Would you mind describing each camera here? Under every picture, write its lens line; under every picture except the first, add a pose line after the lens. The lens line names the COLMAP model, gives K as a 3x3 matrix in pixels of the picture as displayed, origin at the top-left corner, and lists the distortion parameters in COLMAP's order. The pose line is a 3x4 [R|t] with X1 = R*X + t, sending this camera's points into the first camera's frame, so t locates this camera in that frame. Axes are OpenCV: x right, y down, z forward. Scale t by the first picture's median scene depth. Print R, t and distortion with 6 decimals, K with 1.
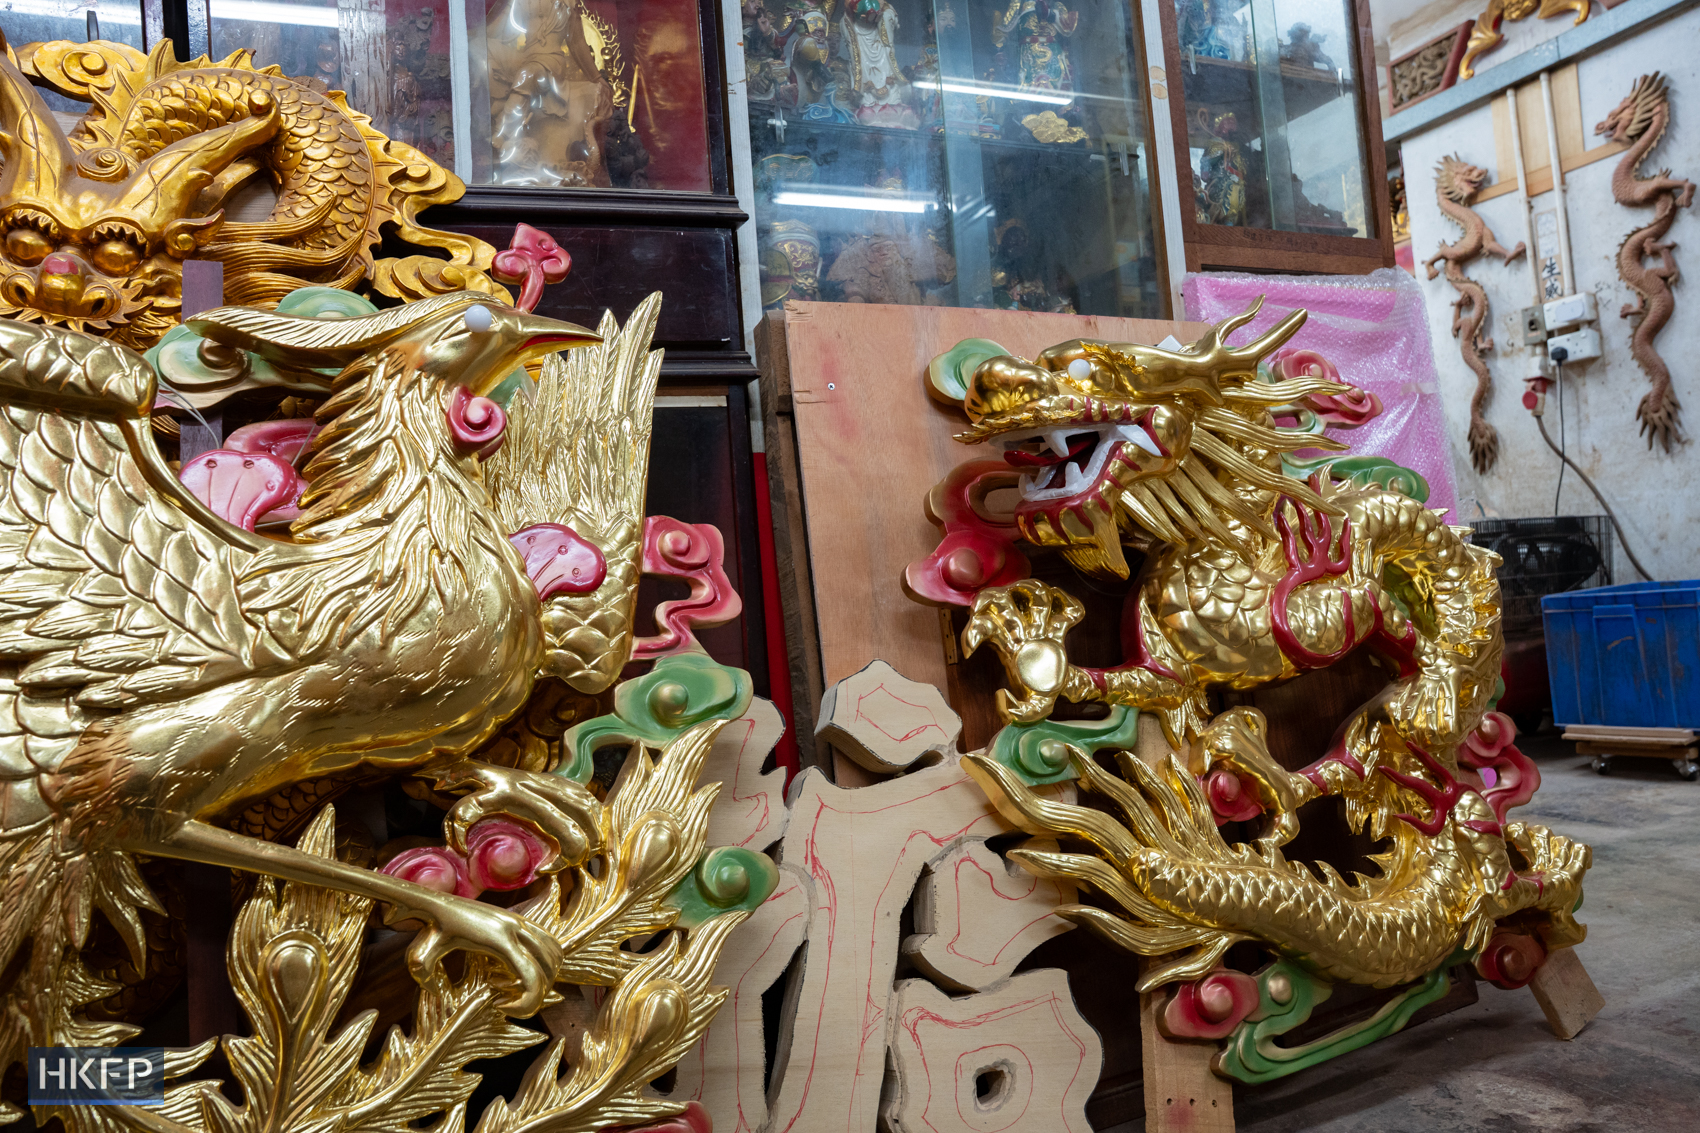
lens RADIAL K [[1182.8, 0, 850.0], [0, 1182.8, 566.5], [0, 0, 1]] dist [-0.001987, 0.001769]
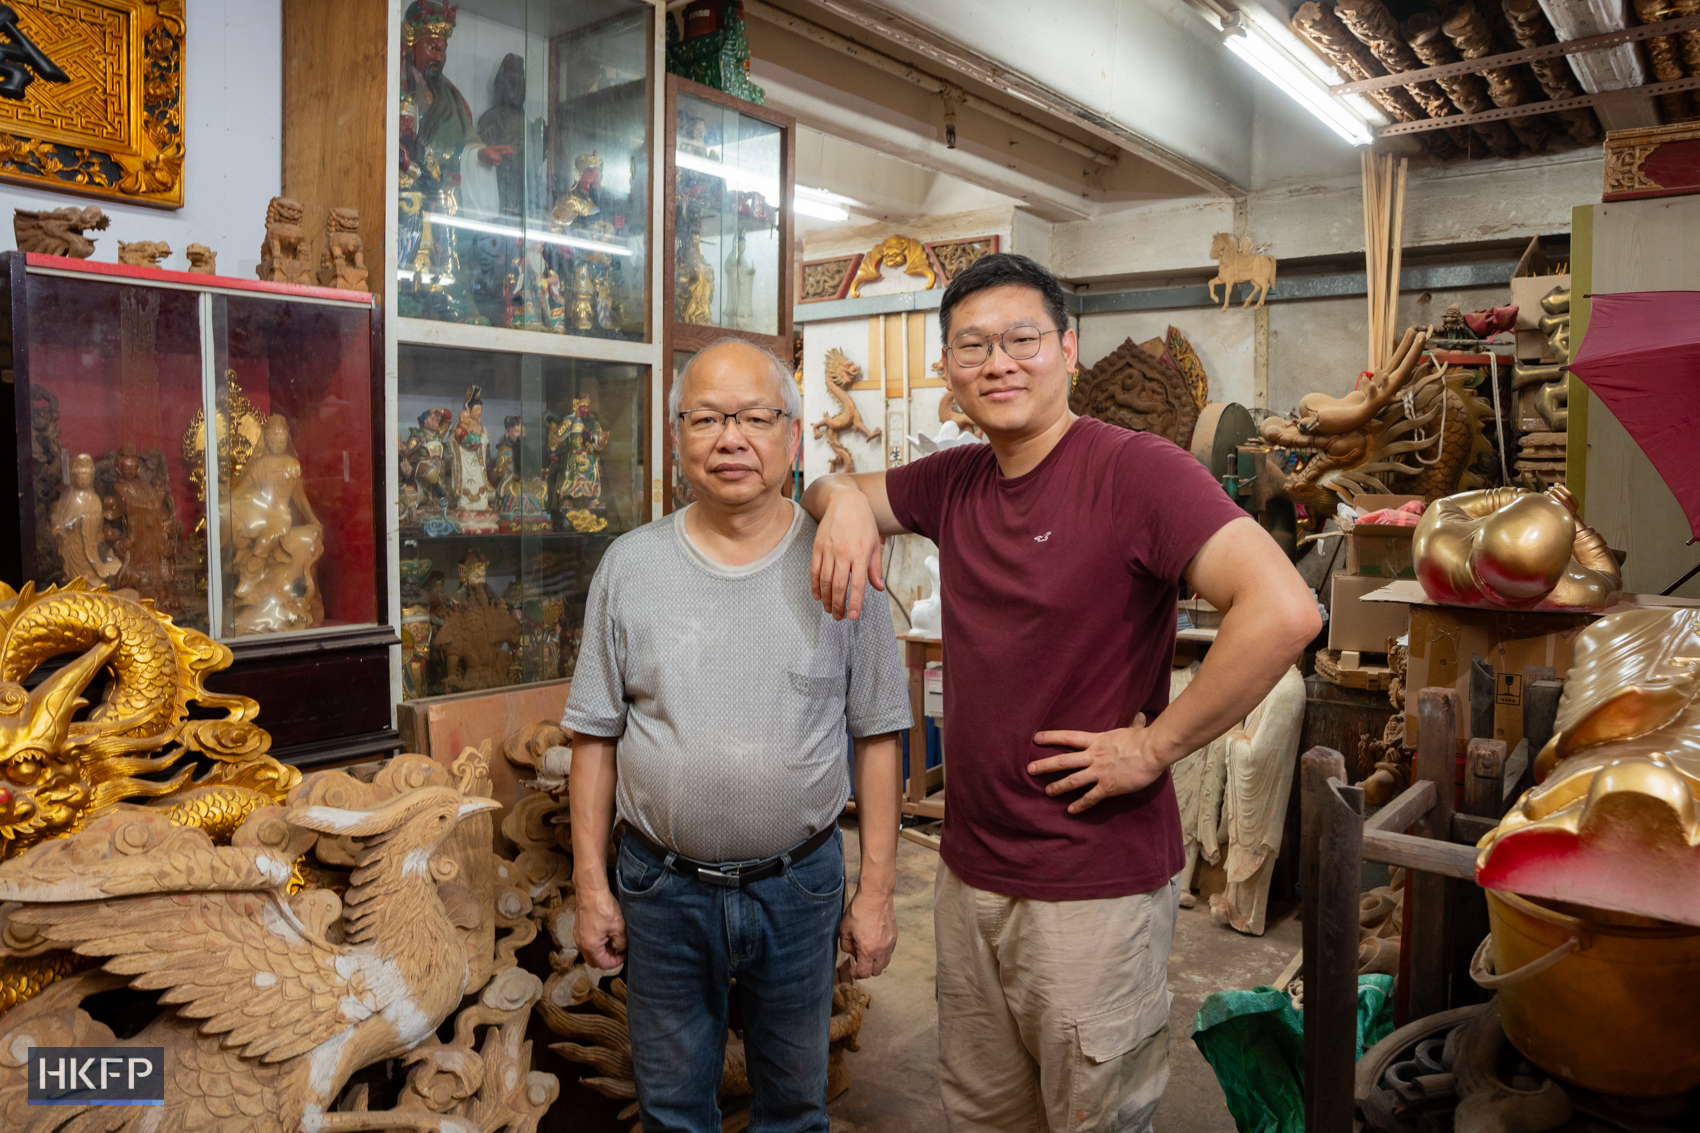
lens RADIAL K [[1216.8, 0, 850.0], [0, 1216.8, 566.5], [0, 0, 1]] dist [-0.001461, 0.000362]
pose [[0.873321, 0.081303, 0.480314, -0.096197], [-0.095301, 0.995437, 0.004782, -0.128052], [-0.477733, -0.049950, 0.877084, -0.176822]]
